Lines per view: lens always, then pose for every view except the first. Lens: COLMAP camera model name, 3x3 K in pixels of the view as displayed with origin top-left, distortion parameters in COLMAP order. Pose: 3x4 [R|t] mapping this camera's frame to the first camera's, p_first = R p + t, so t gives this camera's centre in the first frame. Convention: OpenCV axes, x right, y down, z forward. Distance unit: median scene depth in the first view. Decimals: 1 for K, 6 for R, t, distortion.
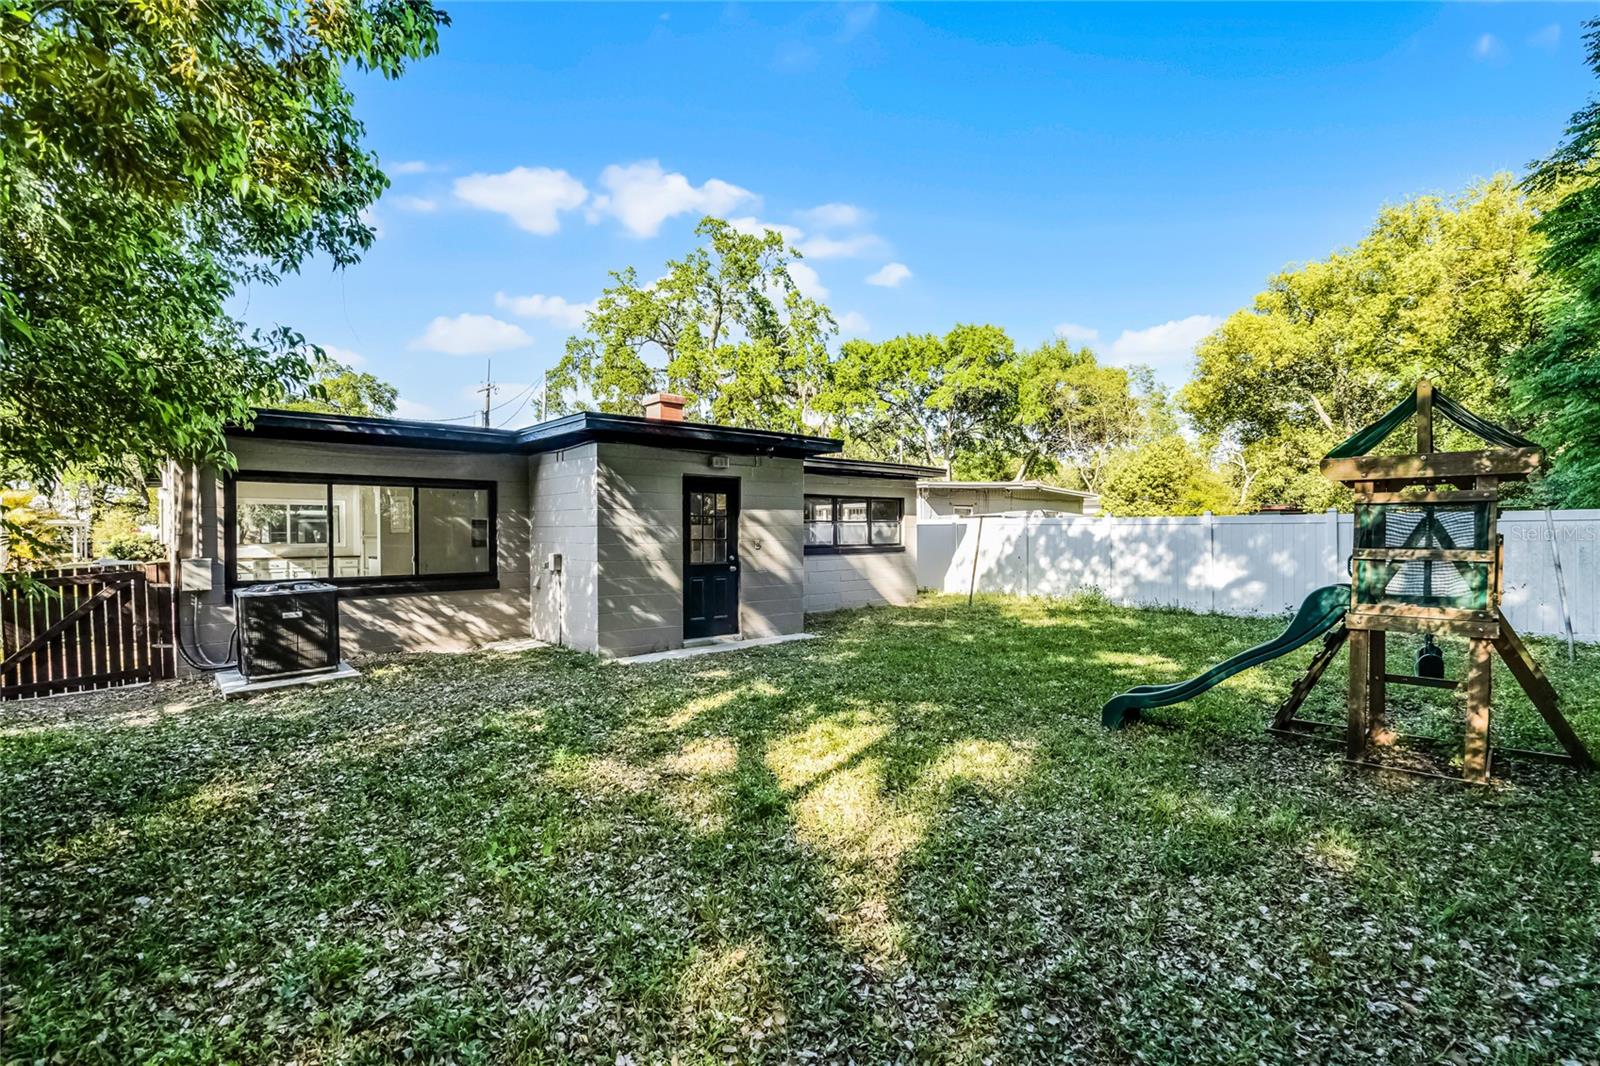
lens RADIAL K [[733.0, 0, 799.9], [0, 733.0, 534.0], [0, 0, 1]] dist [-0.000015, 0.000475]
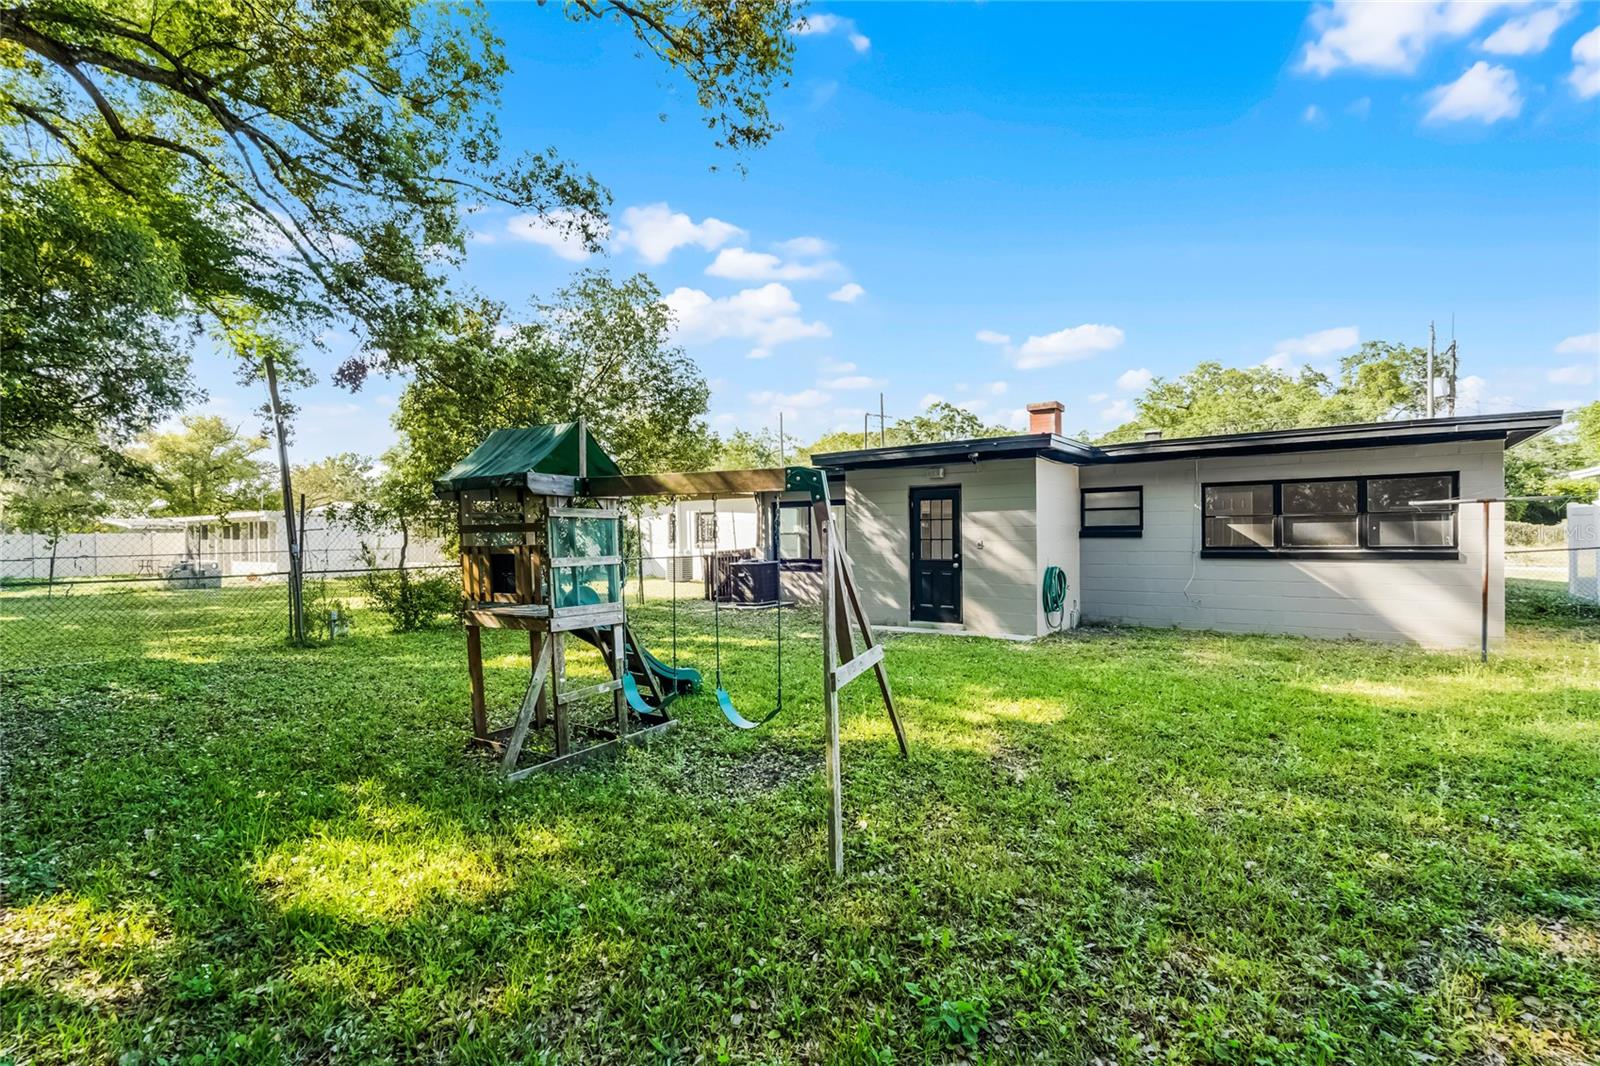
lens RADIAL K [[733.0, 0, 799.8], [0, 733.0, 536.4], [0, 0, 1]] dist [-0.000015, 0.000475]
pose [[0.216063, 0.007998, -0.976347, 0.962026], [0.010968, 0.999883, 0.010618, -0.011623], [0.976318, -0.013003, 0.215950, 0.524548]]
